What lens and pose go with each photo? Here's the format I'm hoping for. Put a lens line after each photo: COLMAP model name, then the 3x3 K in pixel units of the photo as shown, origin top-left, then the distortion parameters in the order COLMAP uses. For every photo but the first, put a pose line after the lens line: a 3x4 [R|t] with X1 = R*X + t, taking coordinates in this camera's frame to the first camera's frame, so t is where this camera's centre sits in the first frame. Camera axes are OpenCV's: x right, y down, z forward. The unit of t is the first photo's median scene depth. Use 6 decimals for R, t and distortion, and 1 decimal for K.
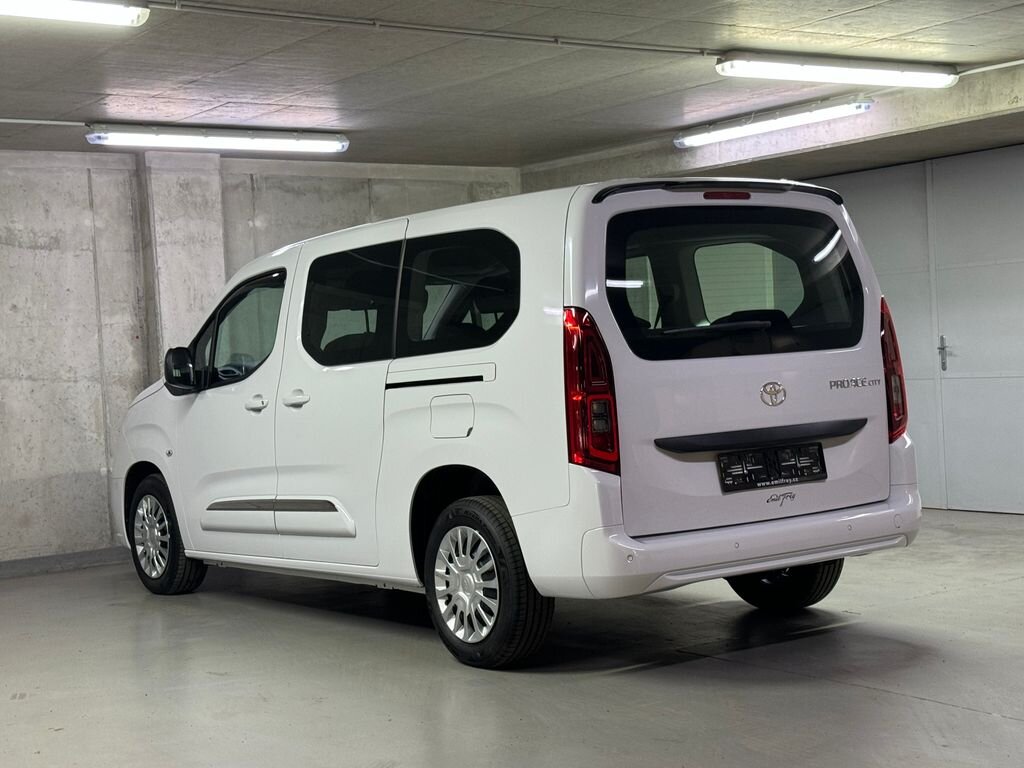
lens RADIAL K [[1591.0, 0, 512.0], [0, 1591.0, 384.0], [0, 0, 1]] dist [0.138034, -0.049292]
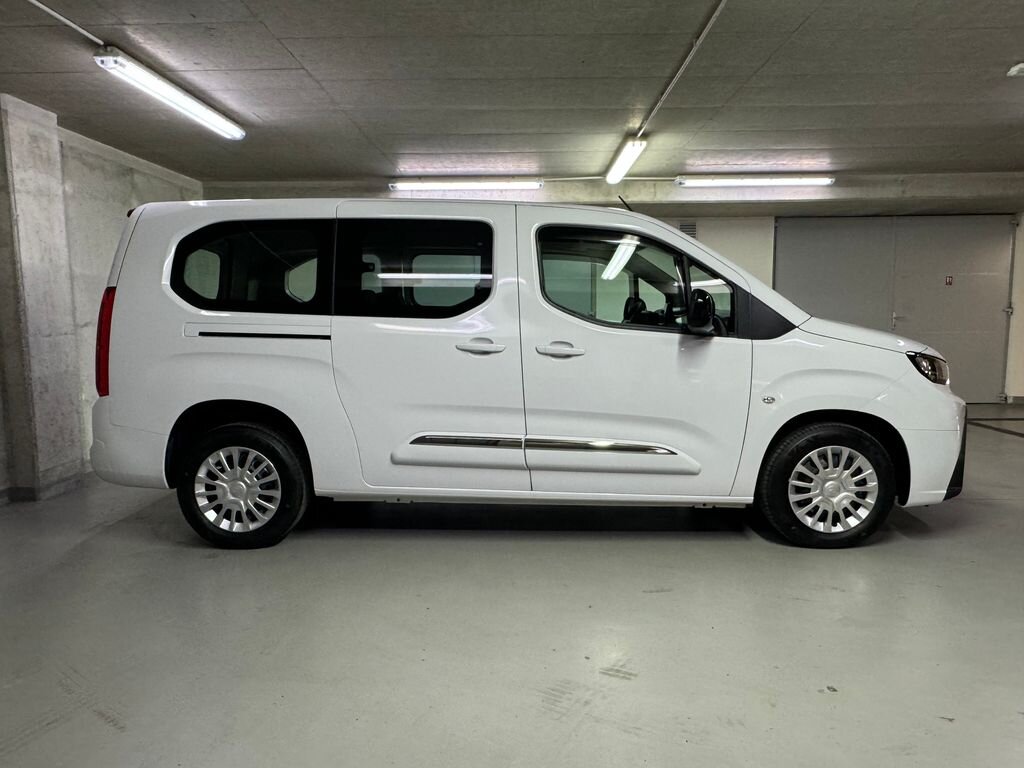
lens RADIAL K [[699.2, 0, 512.0], [0, 699.2, 384.0], [0, 0, 1]] dist [-0.005197, 0.001554]
pose [[0.595458, -0.038498, 0.802463, -0.397830], [-0.005977, 0.998611, 0.052343, 0.007640], [-0.803364, -0.035964, 0.594401, 0.504425]]
